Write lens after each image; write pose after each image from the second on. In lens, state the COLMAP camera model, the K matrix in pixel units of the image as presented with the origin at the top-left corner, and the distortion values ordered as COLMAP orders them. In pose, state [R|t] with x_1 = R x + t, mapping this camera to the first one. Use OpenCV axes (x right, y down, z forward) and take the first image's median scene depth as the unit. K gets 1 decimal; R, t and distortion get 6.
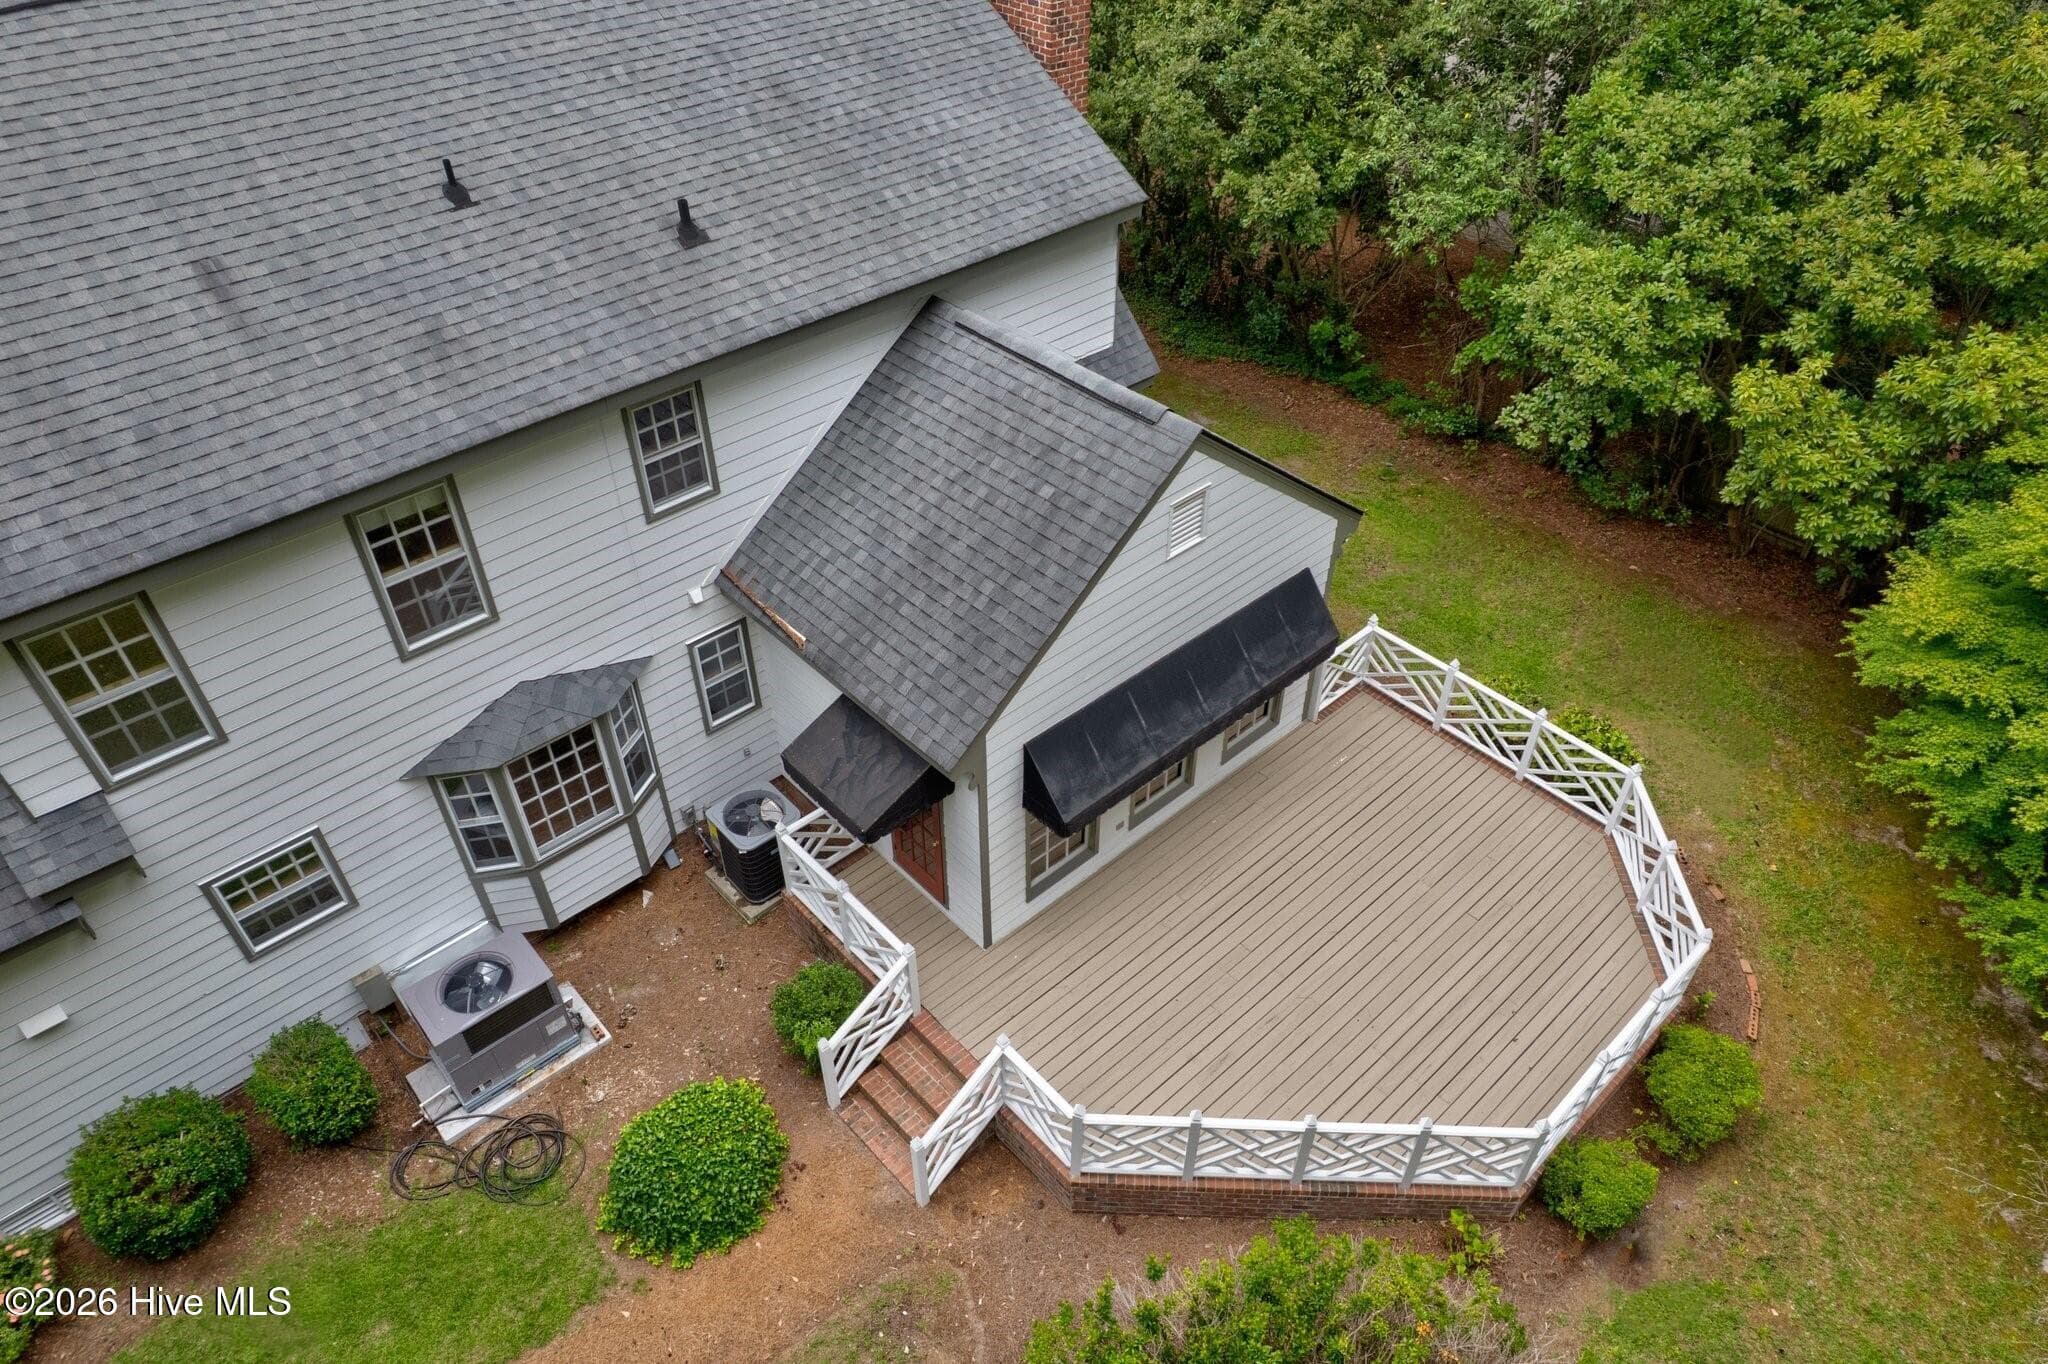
lens RADIAL K [[1311.8, 0, 1024.0], [0, 1311.8, 682.0], [0, 0, 1]] dist [-0.067387, 0.056869]
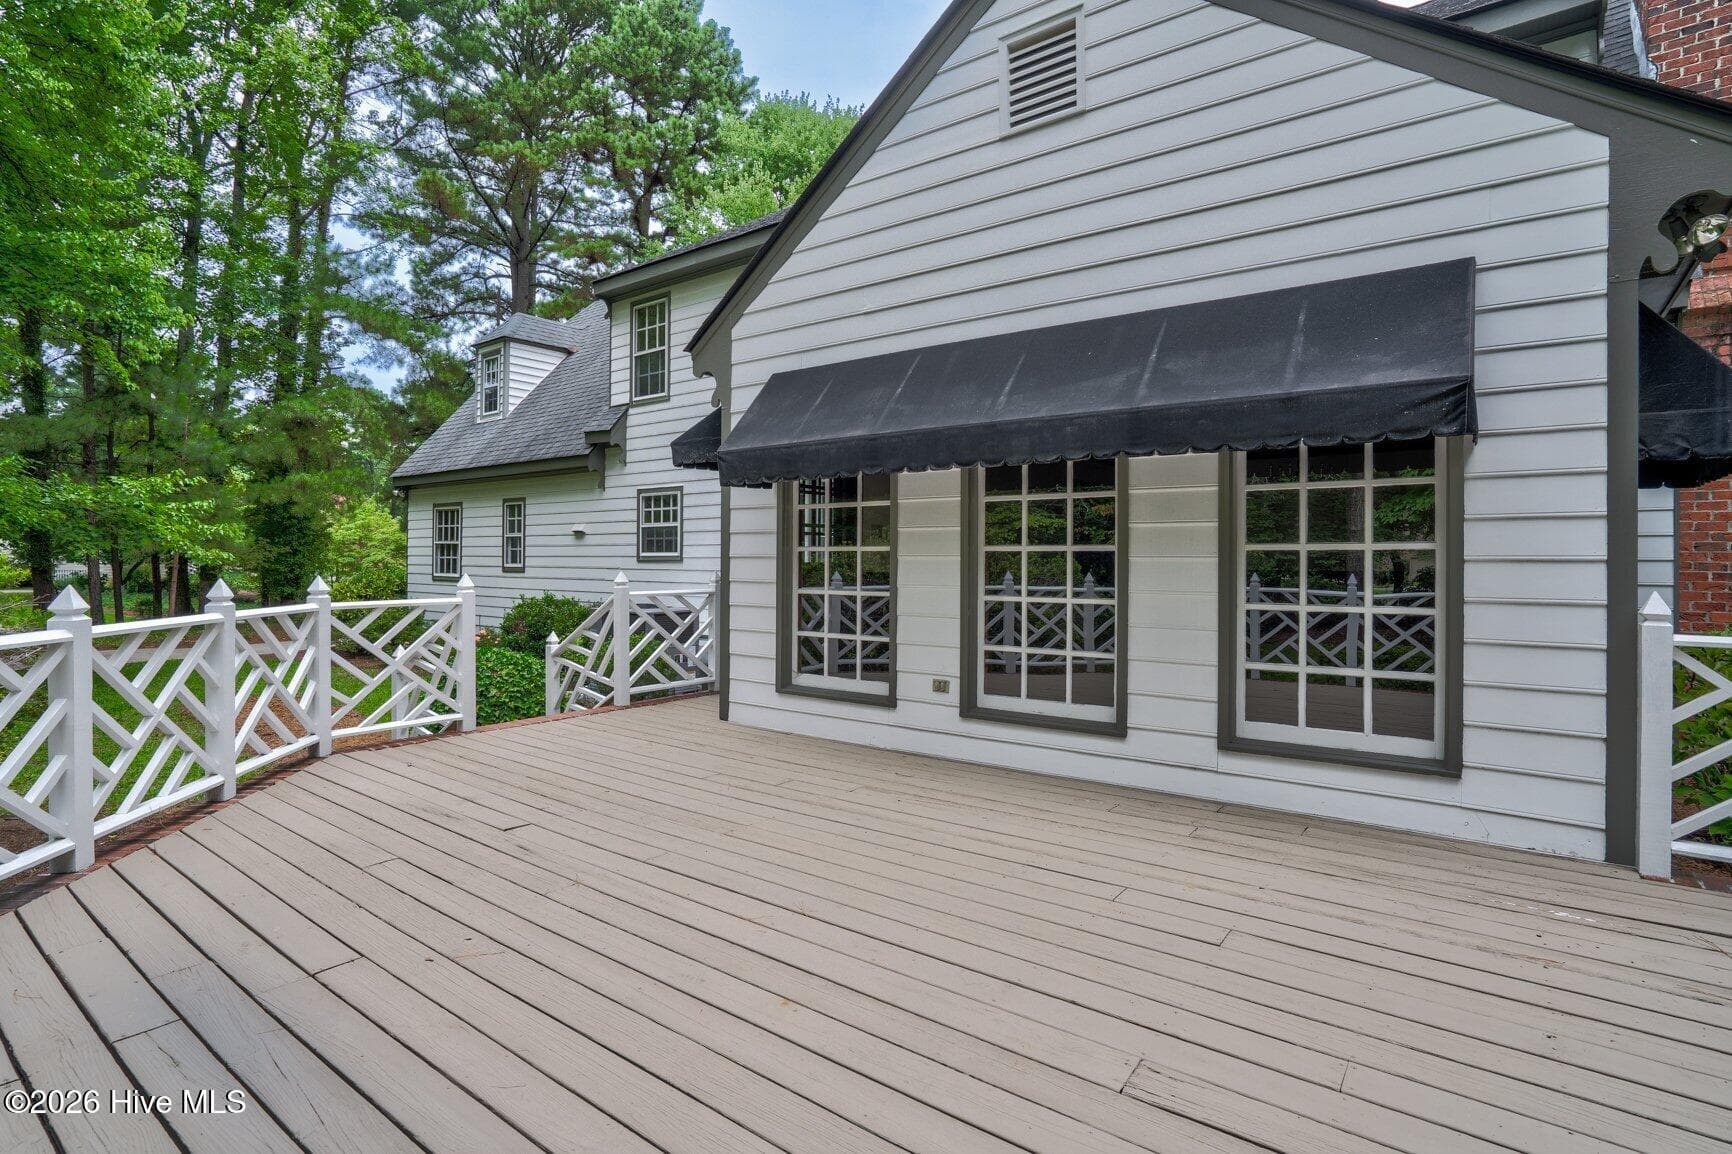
lens RADIAL K [[855.6, 0, 866.9], [0, 855.6, 561.3], [0, 0, 1]] dist [-0.068705, 0.031311]
pose [[0.193963, 0.008845, -0.980969, 0.490193], [-0.645322, 0.754299, -0.120796, 0.152102], [0.738876, 0.656471, 0.152013, 1.000263]]
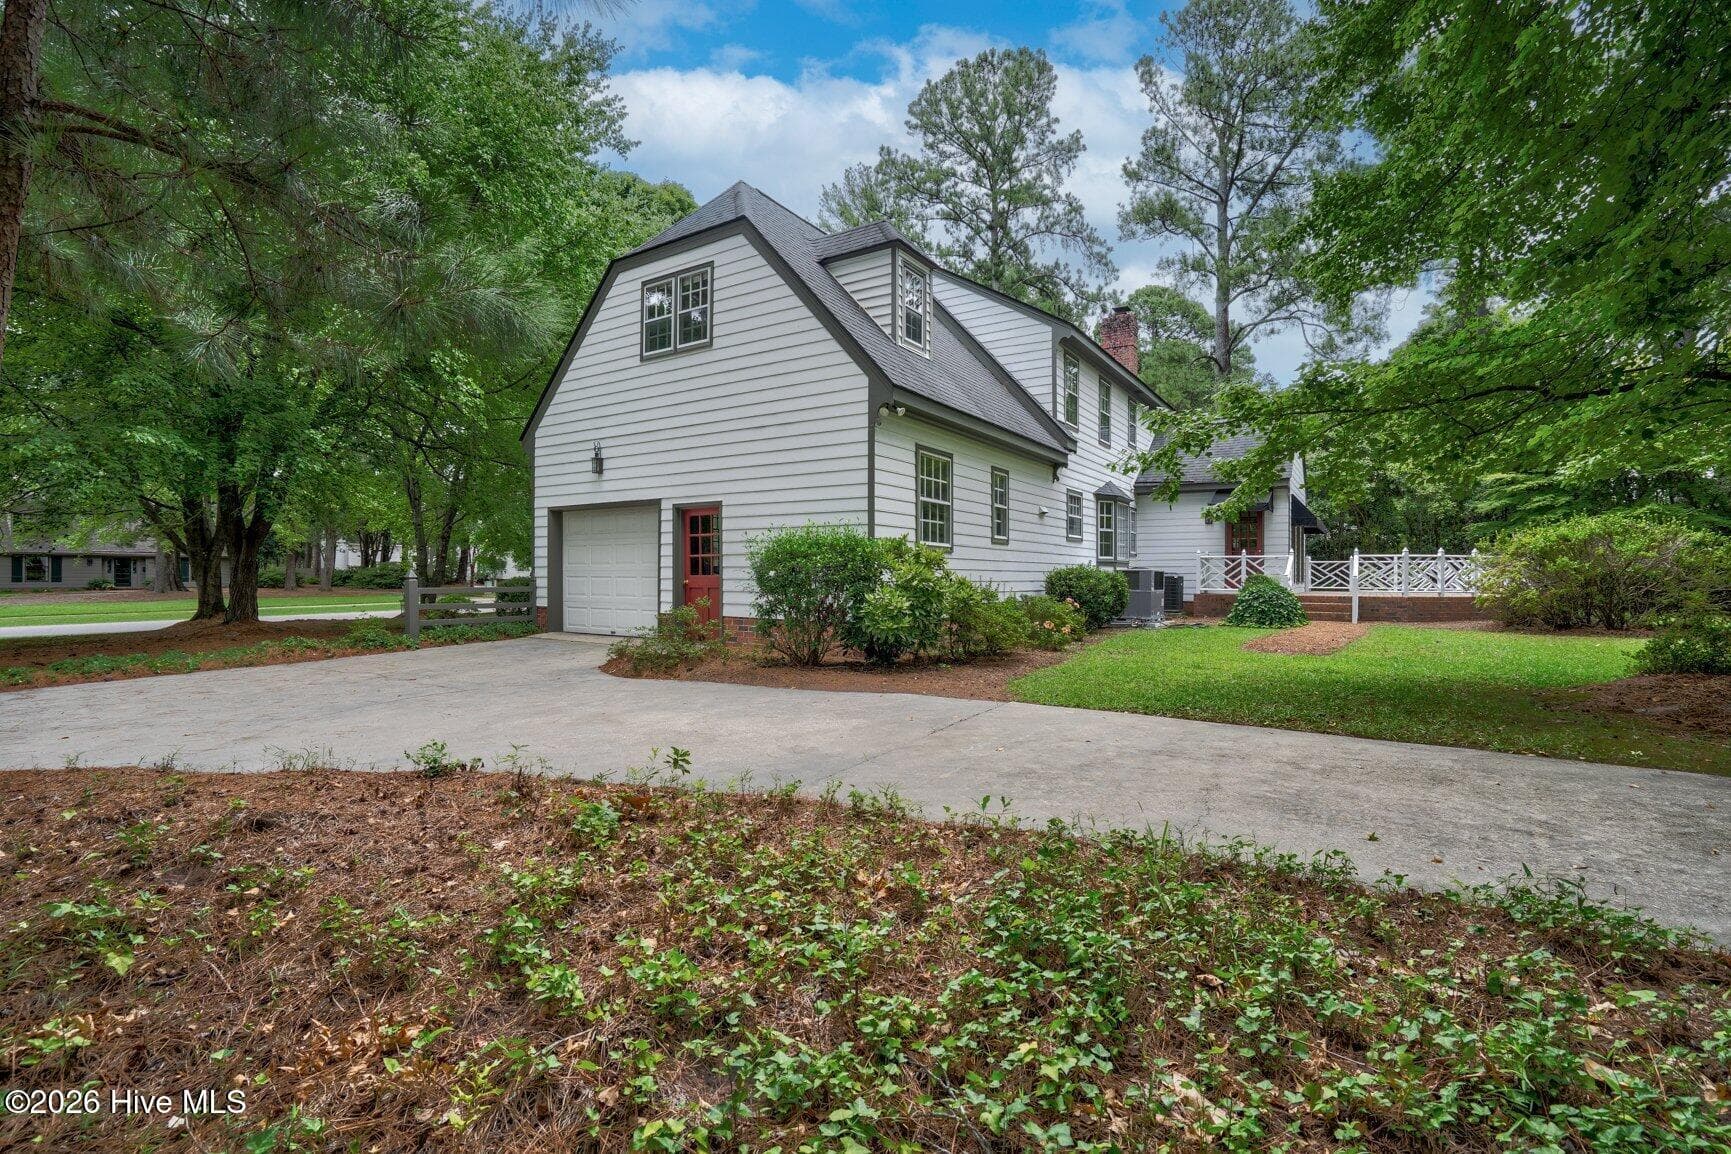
lens RADIAL K [[783.7, 0, 884.6], [0, 783.7, 576.3], [0, 0, 1]] dist [-0.013538, 0.000064]
pose [[0.962664, 0.008679, 0.270559, -1.224939], [0.170057, 0.758248, -0.629396, 1.032487], [-0.210614, 0.651908, 0.728463, 0.093741]]
